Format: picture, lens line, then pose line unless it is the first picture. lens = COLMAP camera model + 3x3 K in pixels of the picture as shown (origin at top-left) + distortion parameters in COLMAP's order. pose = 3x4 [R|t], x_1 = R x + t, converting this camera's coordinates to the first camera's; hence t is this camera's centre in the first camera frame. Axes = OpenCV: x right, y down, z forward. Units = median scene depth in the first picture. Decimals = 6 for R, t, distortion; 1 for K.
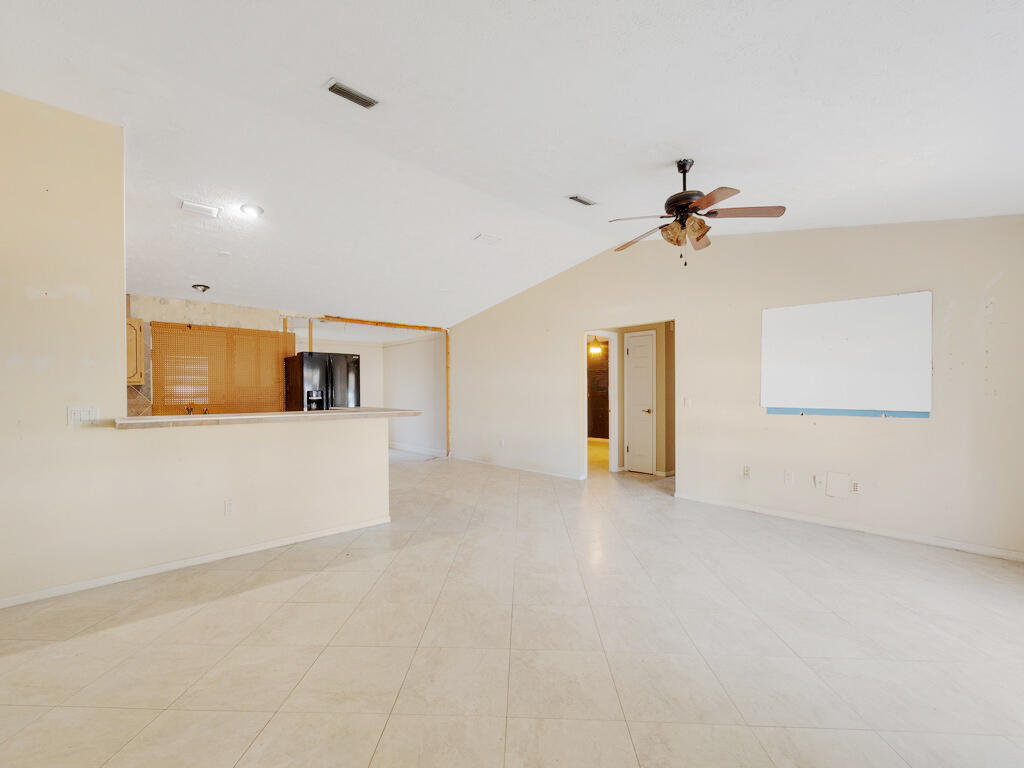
lens RADIAL K [[451.4, 0, 503.5], [0, 451.4, 395.5], [0, 0, 1]] dist [0.000830, 0.000221]
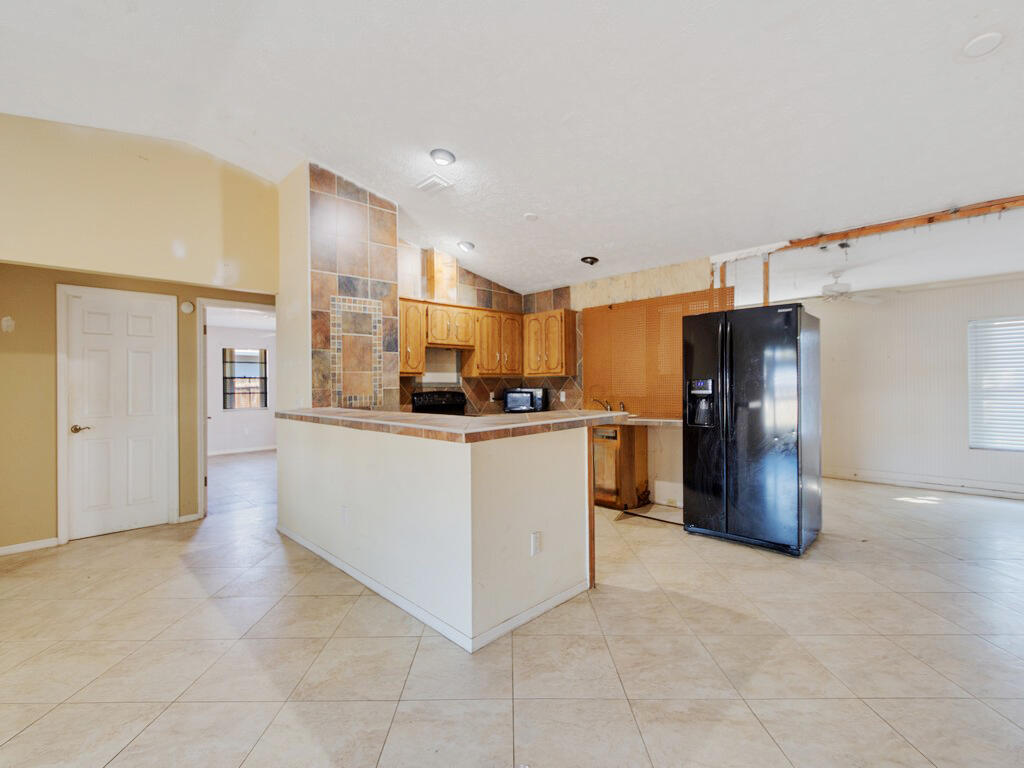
lens RADIAL K [[451.9, 0, 506.7], [0, 451.9, 386.8], [0, 0, 1]] dist [-0.000280, -0.000087]
pose [[0.033891, 0.010294, -0.999373, 0.252129], [0.005680, 0.999929, 0.010493, -0.011884], [0.999409, -0.006032, 0.033830, 1.106663]]
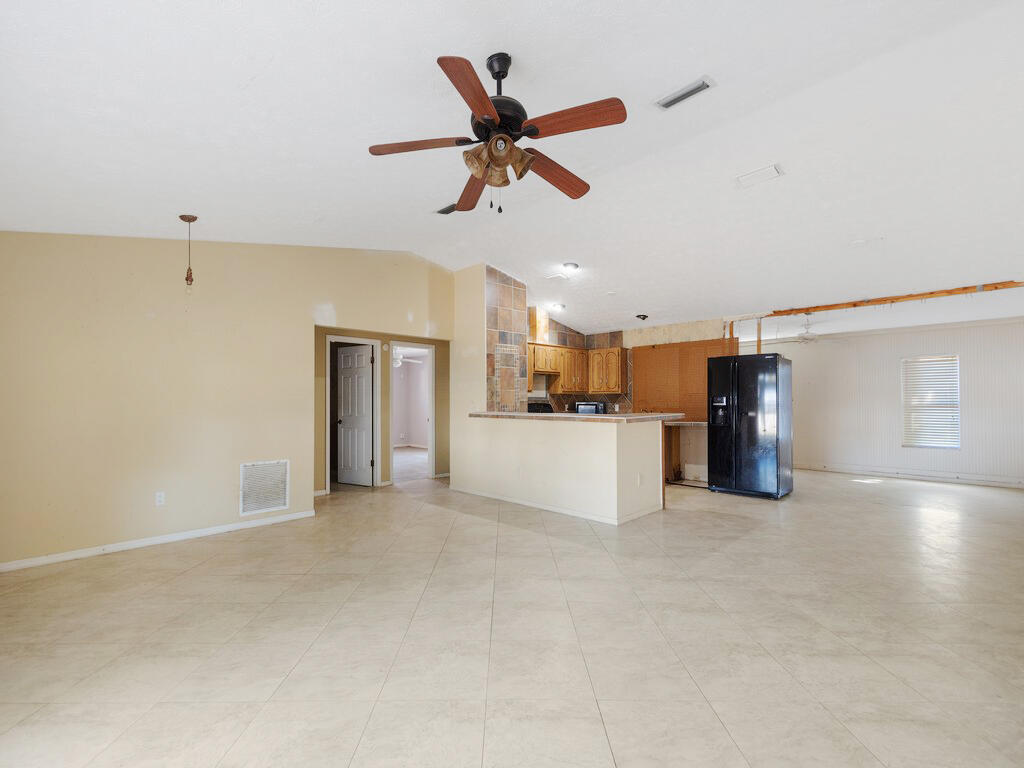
lens RADIAL K [[451.4, 0, 503.5], [0, 451.4, 395.5], [0, 0, 1]] dist [0.000830, 0.000221]
pose [[0.035205, -0.005089, -0.999367, 0.826475], [-0.003726, 0.999979, -0.005224, -0.008702], [0.999373, 0.003908, 0.035186, 0.761372]]
